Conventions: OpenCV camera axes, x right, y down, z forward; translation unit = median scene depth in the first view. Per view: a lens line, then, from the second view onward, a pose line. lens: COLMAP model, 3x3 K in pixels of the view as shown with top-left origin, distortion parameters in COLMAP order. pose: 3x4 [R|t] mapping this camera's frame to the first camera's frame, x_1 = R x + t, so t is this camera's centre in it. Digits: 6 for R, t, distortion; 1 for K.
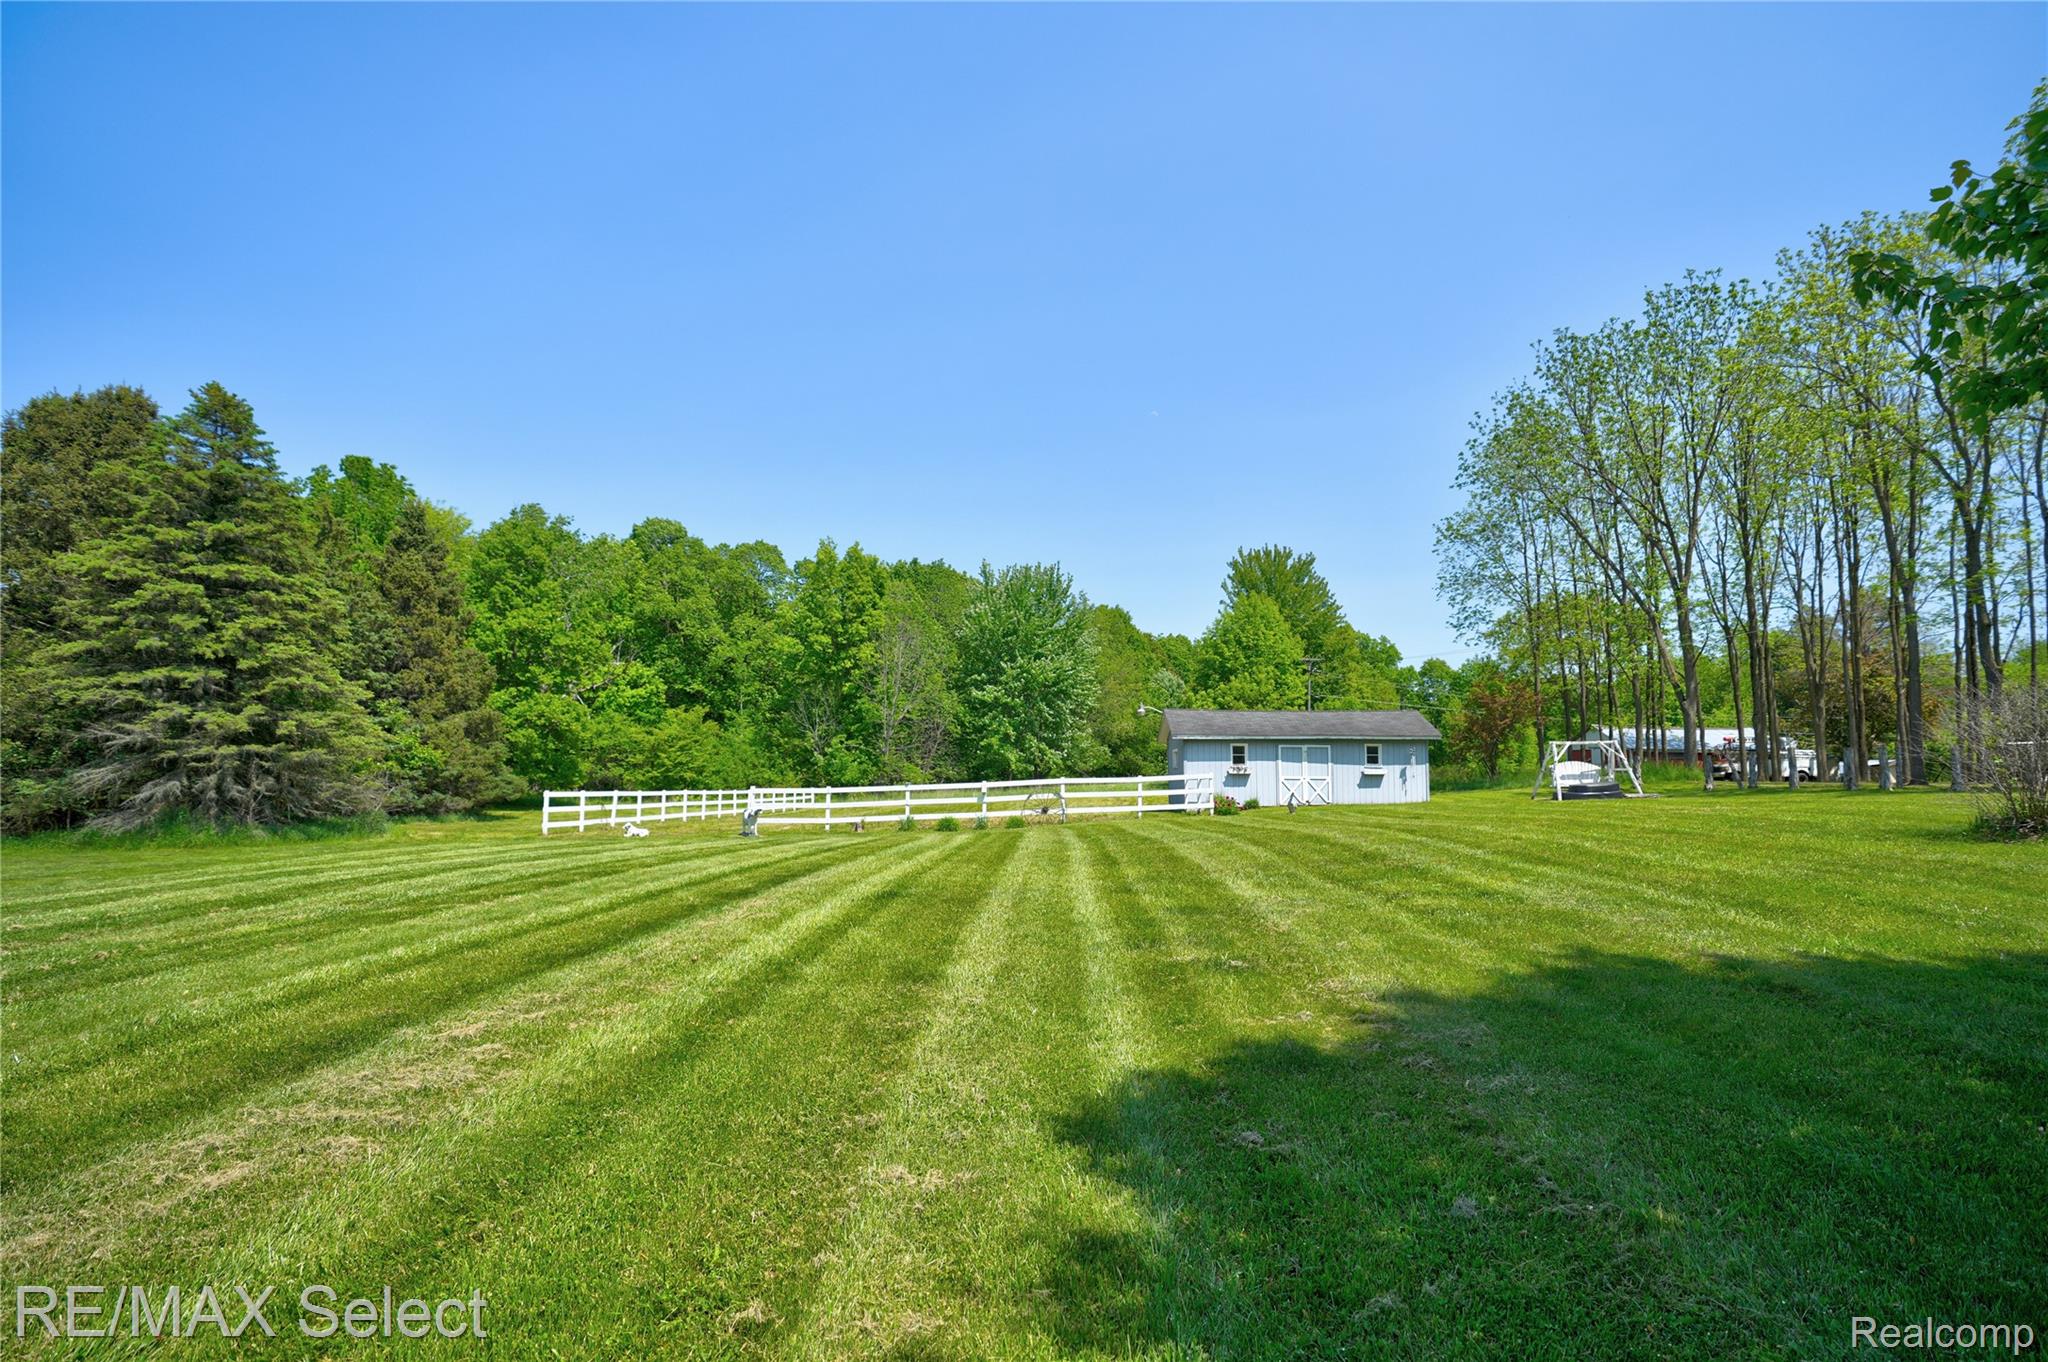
lens RADIAL K [[921.8, 0, 1016.6], [0, 921.8, 684.0], [0, 0, 1]] dist [-0.034526, 0.000202]
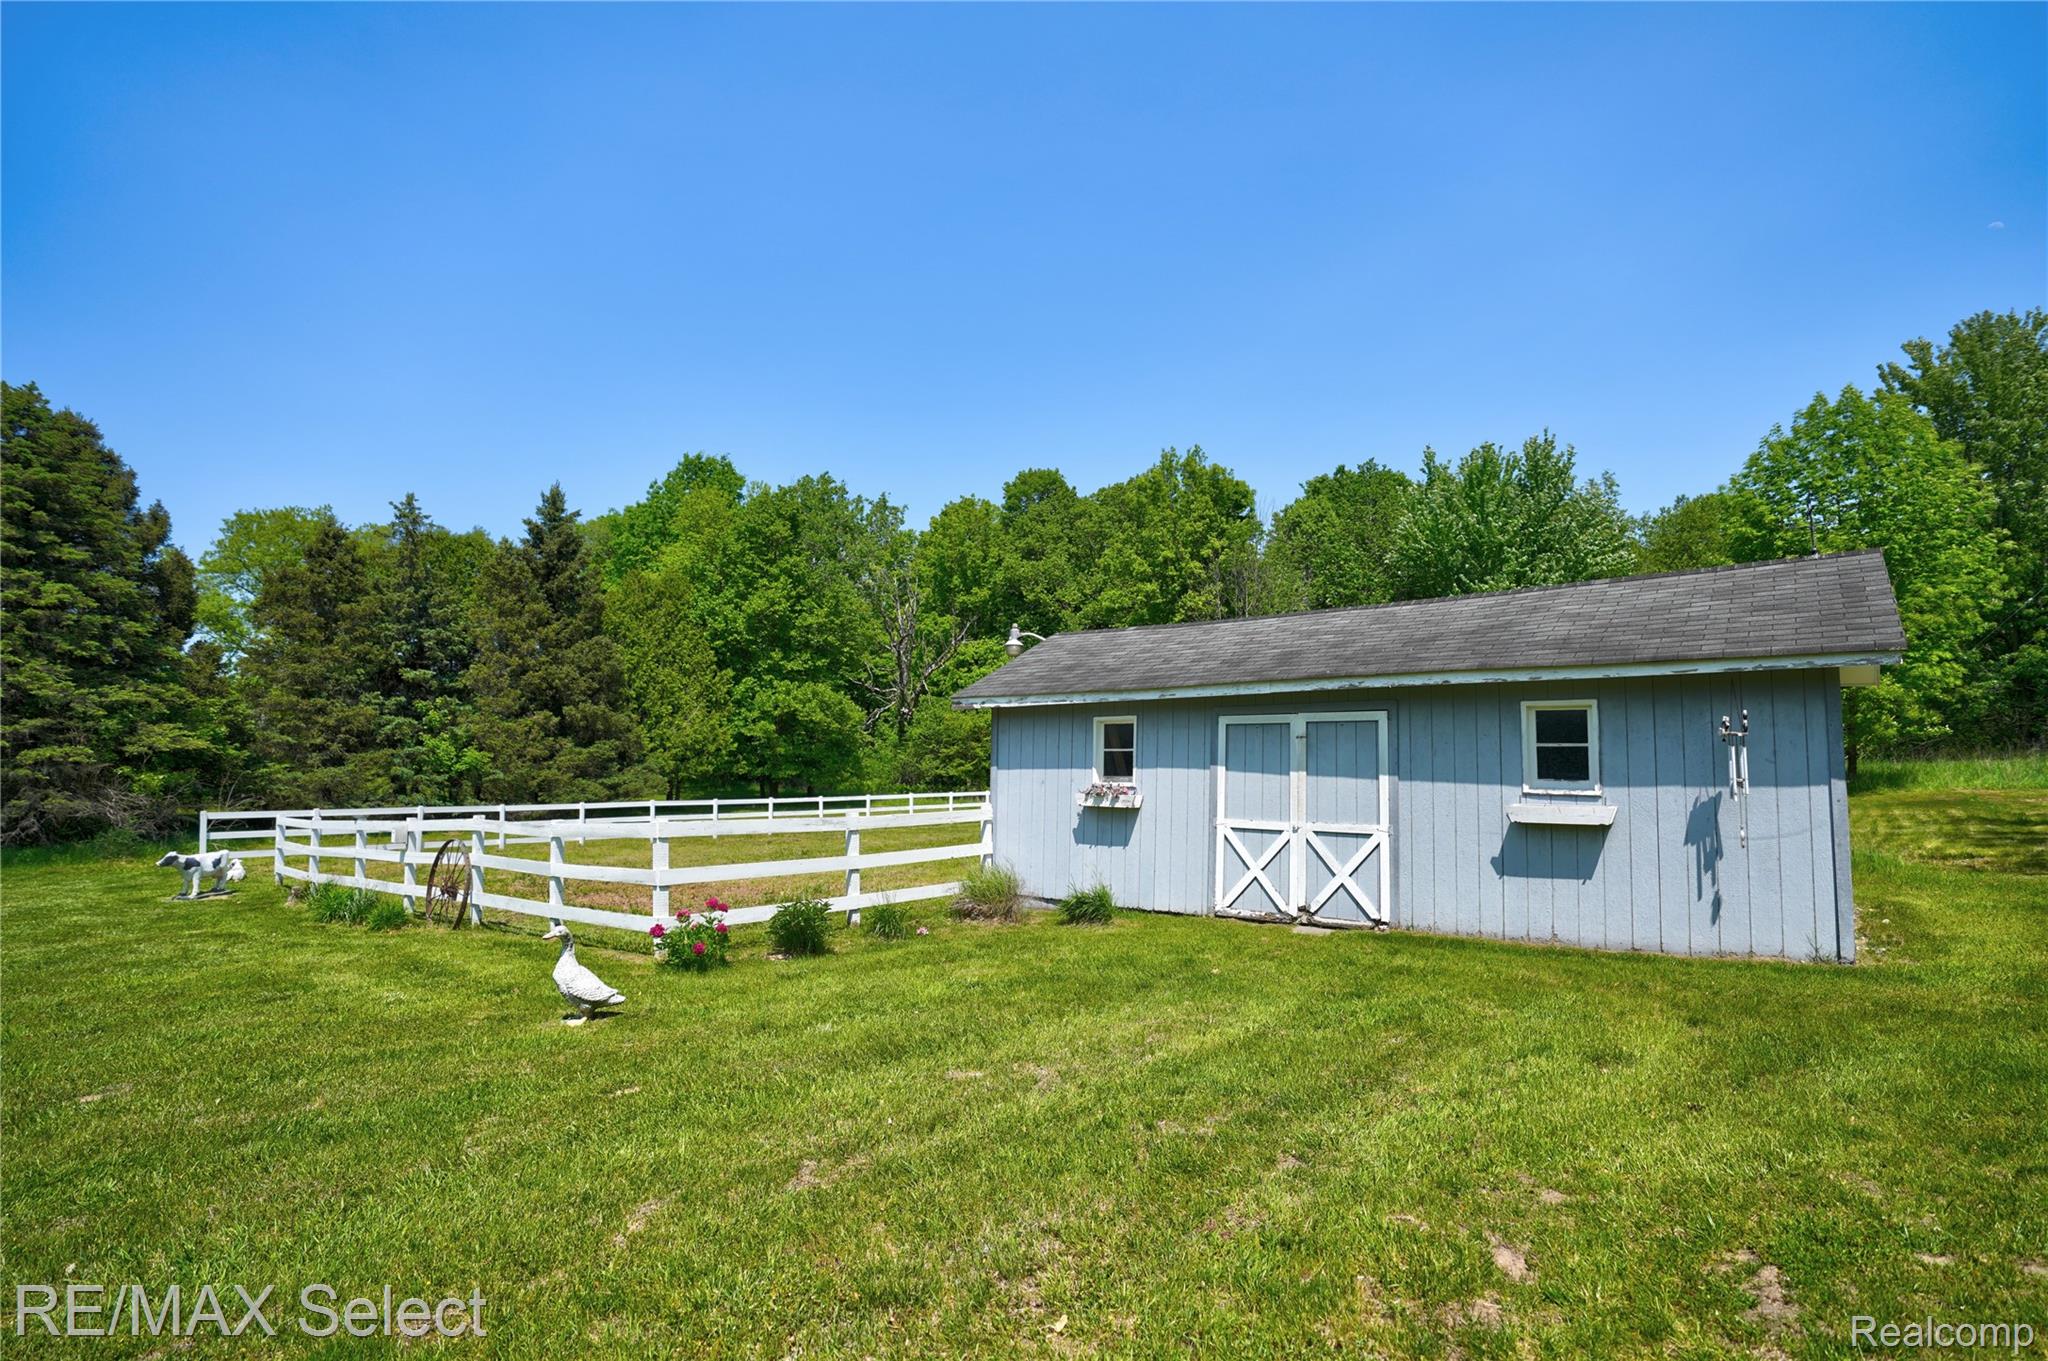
lens RADIAL K [[956.3, 0, 1029.8], [0, 956.3, 671.8], [0, 0, 1]] dist [-0.036918, 0.000919]
pose [[0.780507, -0.062406, -0.622025, 0.436005], [0.069865, 0.997479, -0.012409, 0.050806], [0.621231, -0.033772, 0.782899, 0.710969]]
